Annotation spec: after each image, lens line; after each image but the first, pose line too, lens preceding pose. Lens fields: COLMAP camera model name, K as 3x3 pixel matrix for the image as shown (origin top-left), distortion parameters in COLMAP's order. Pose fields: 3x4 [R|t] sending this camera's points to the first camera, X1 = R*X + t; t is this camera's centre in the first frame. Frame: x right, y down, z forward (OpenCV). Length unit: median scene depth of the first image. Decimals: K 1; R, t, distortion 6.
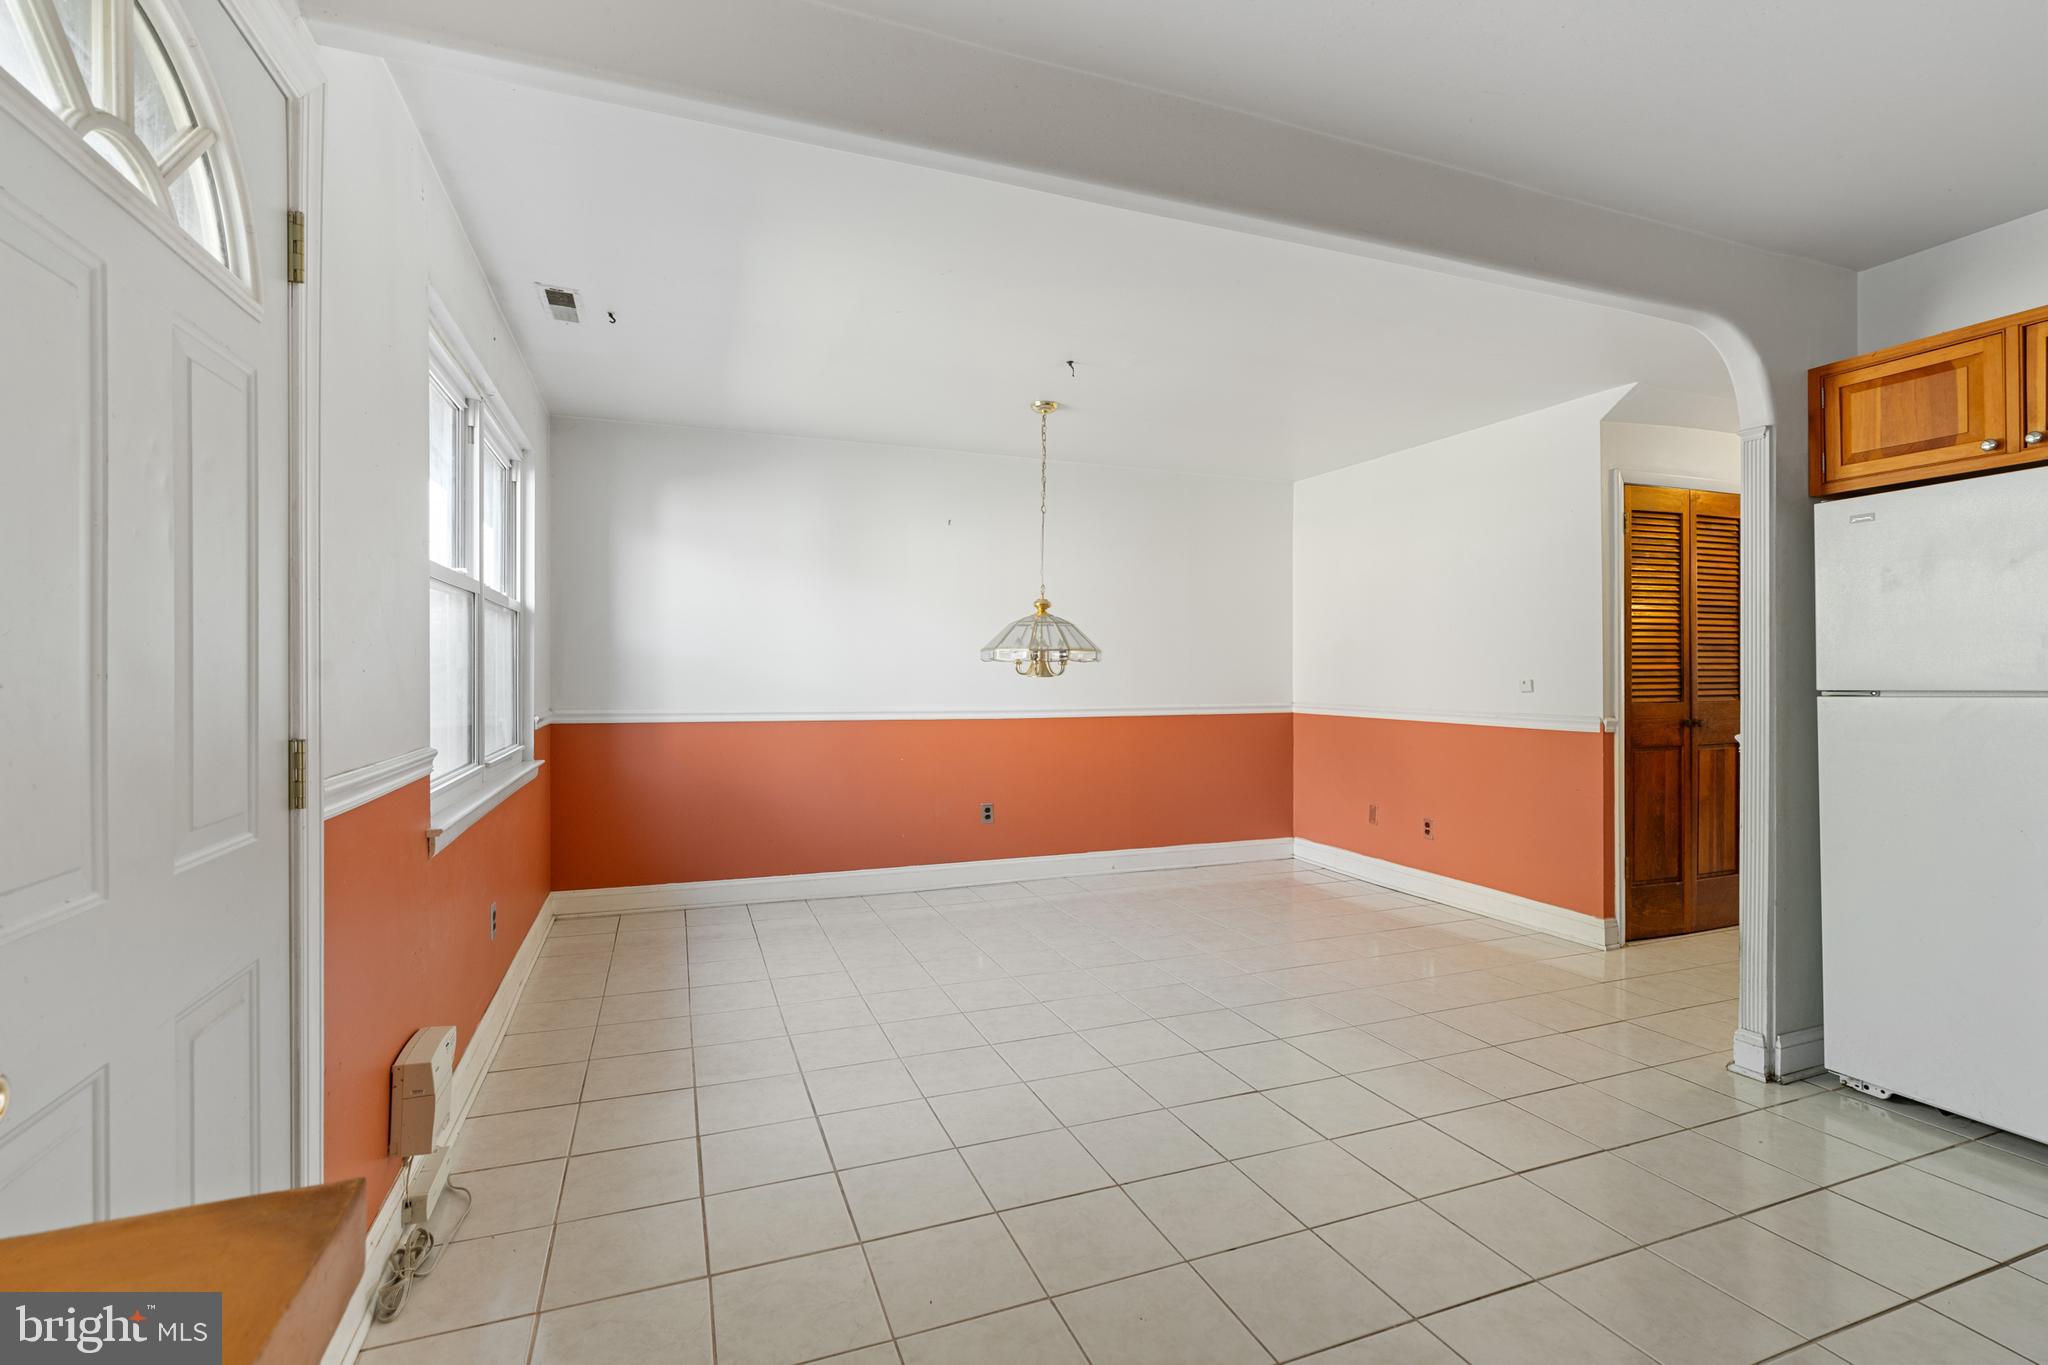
lens RADIAL K [[922.5, 0, 1020.1], [0, 922.5, 671.3], [0, 0, 1]] dist [-0.001587, 0.000369]
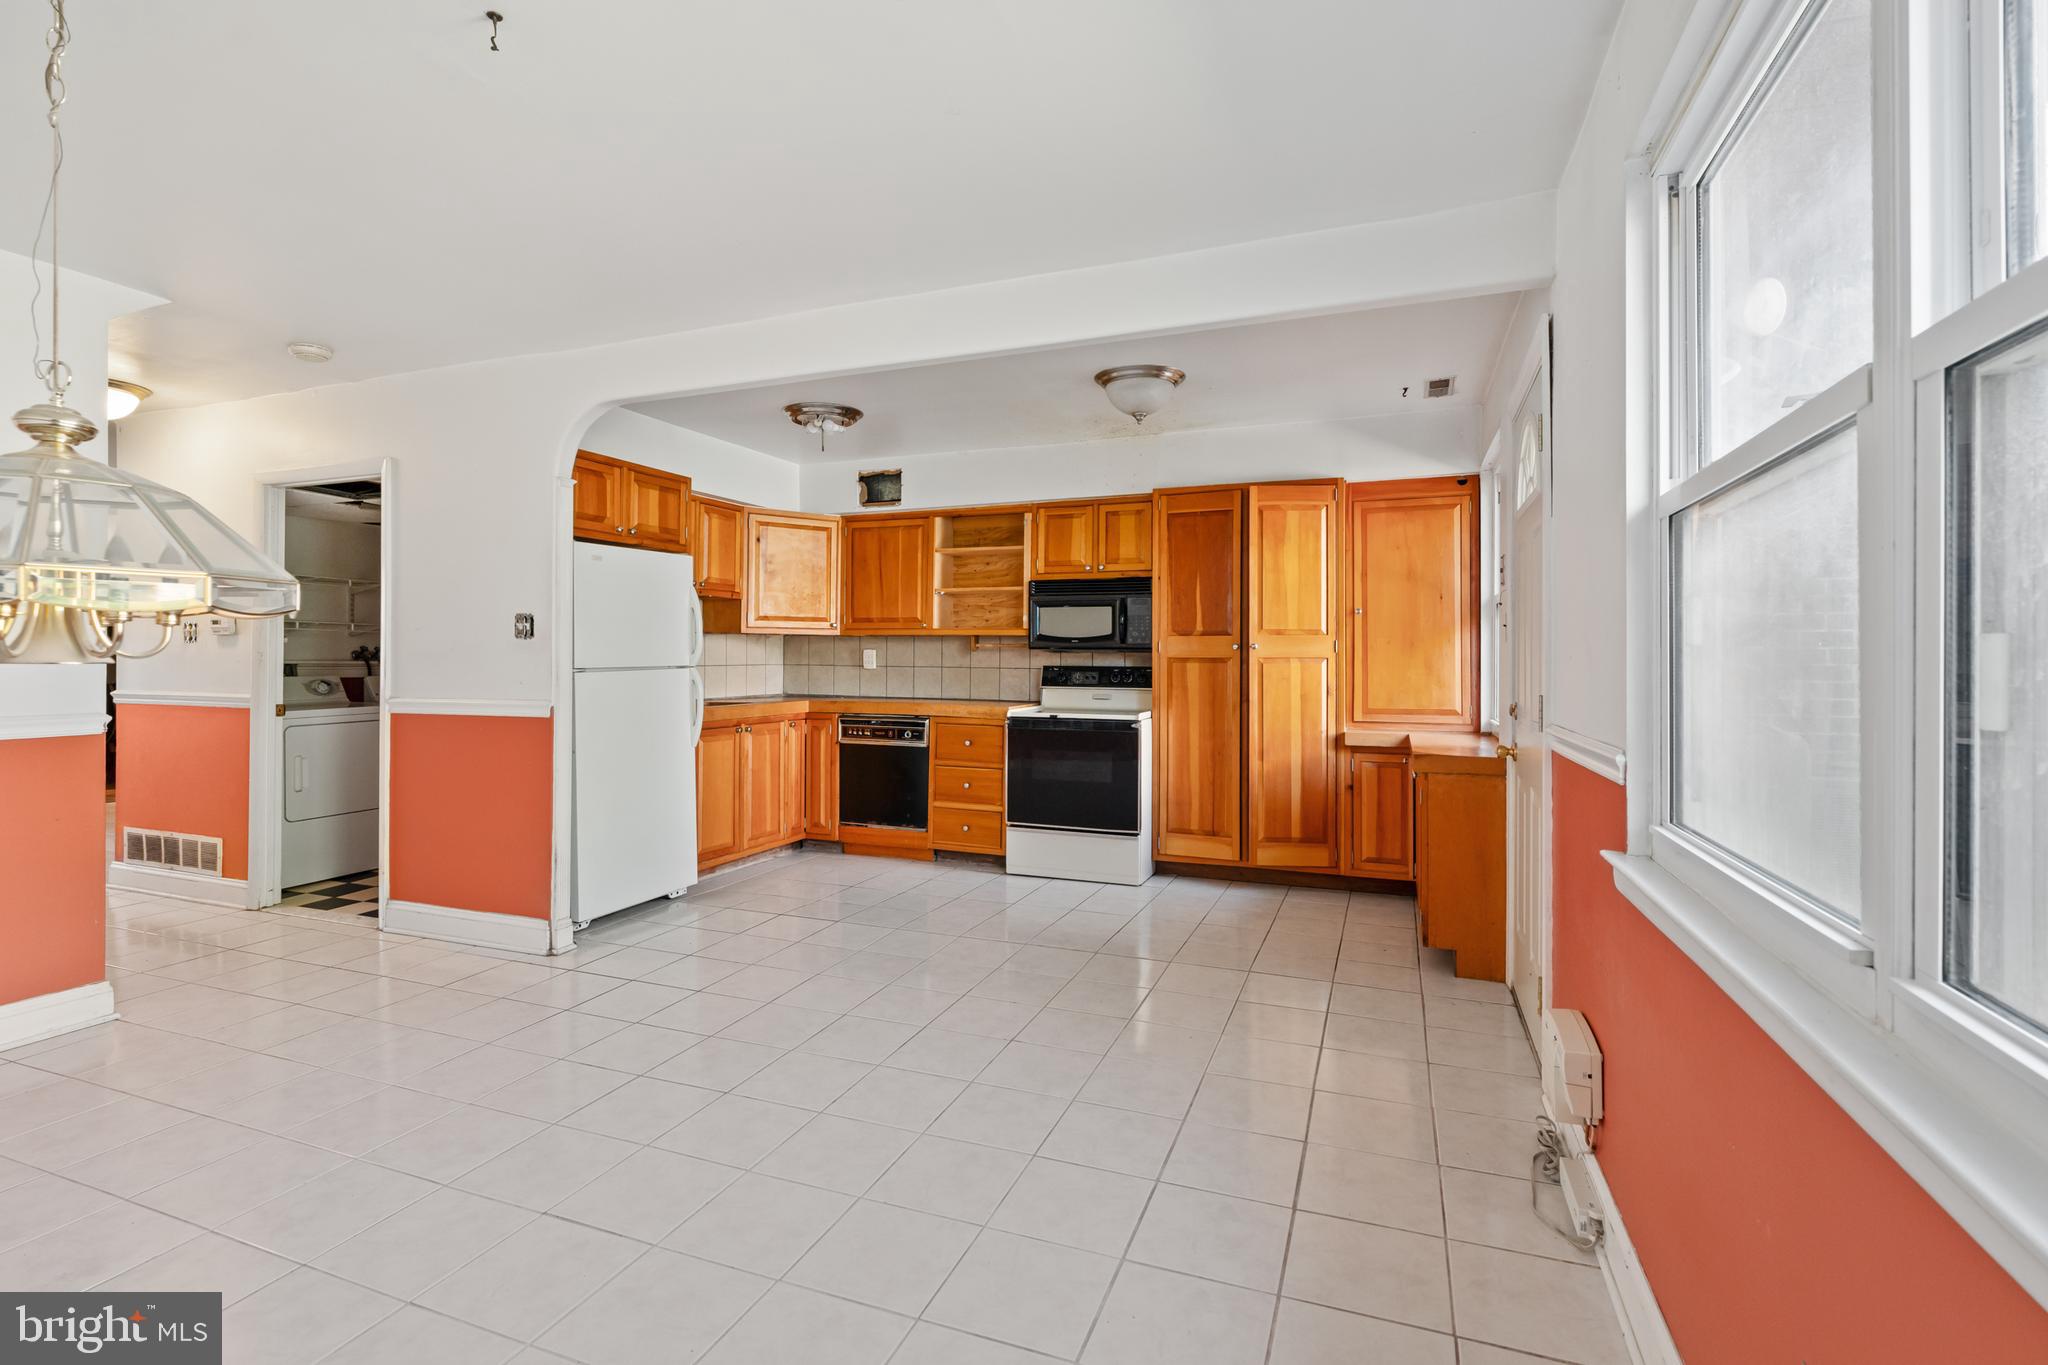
lens RADIAL K [[949.1, 0, 1026.5], [0, 949.1, 654.4], [0, 0, 1]] dist [0.000826, 0.000337]
pose [[-0.740426, 0.000666, 0.672137, -0.442393], [-0.005780, 0.999956, -0.007359, 0.003303], [-0.672113, -0.009334, -0.740390, 1.059002]]
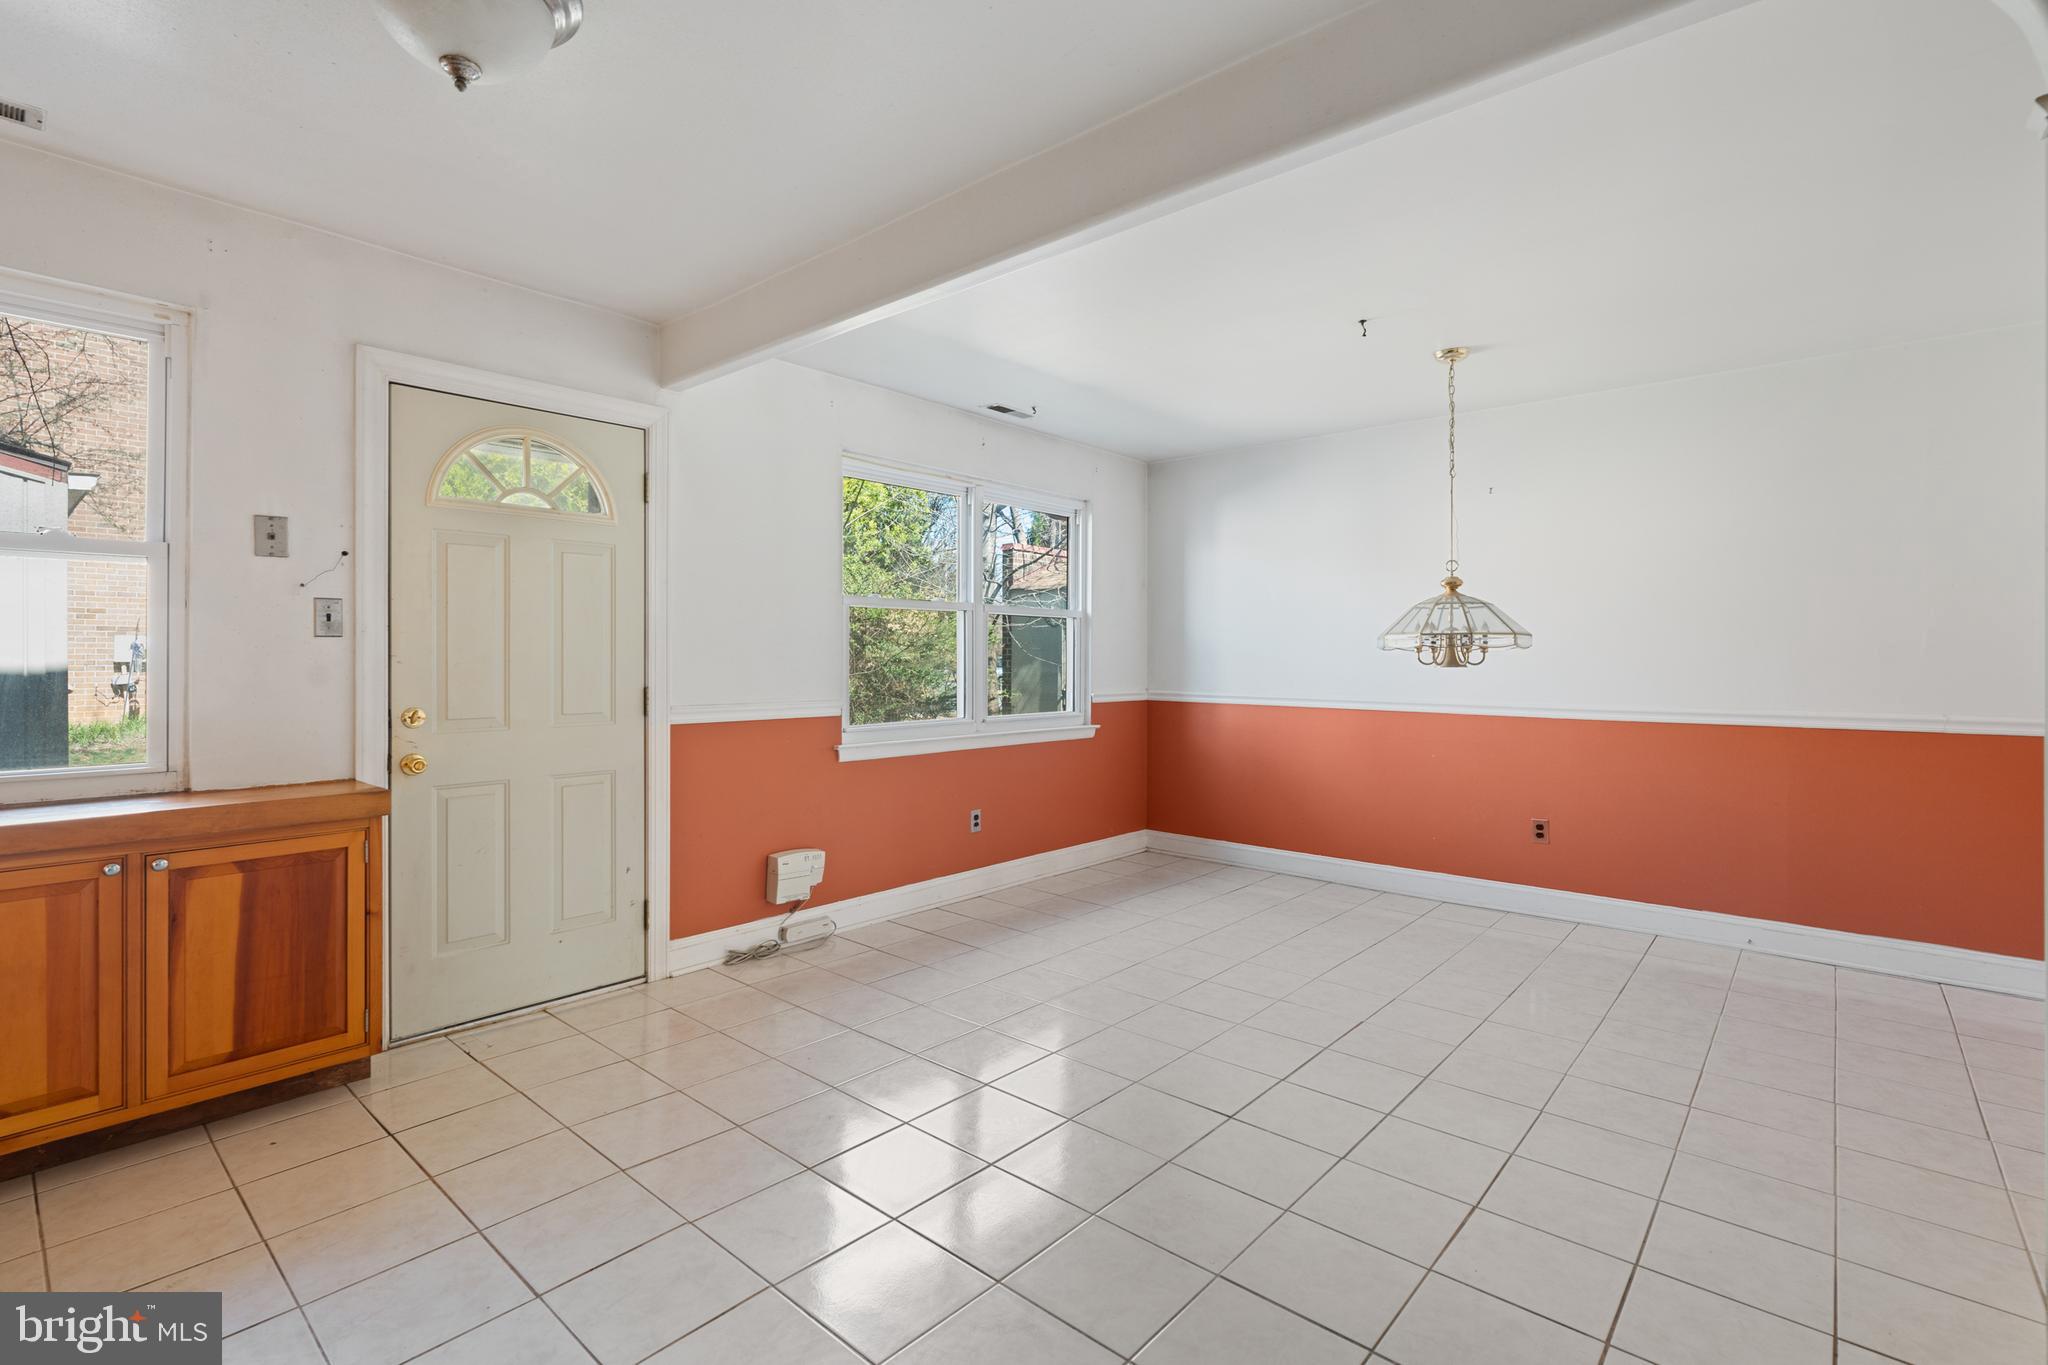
lens RADIAL K [[946.8, 0, 1022.5], [0, 946.8, 659.4], [0, 0, 1]] dist [0.000272, 0.000540]
pose [[0.464596, 0.000427, -0.885523, 0.650552], [-0.001125, 0.999999, -0.000109, -0.001019], [0.885522, 0.001047, 0.464596, 0.241615]]
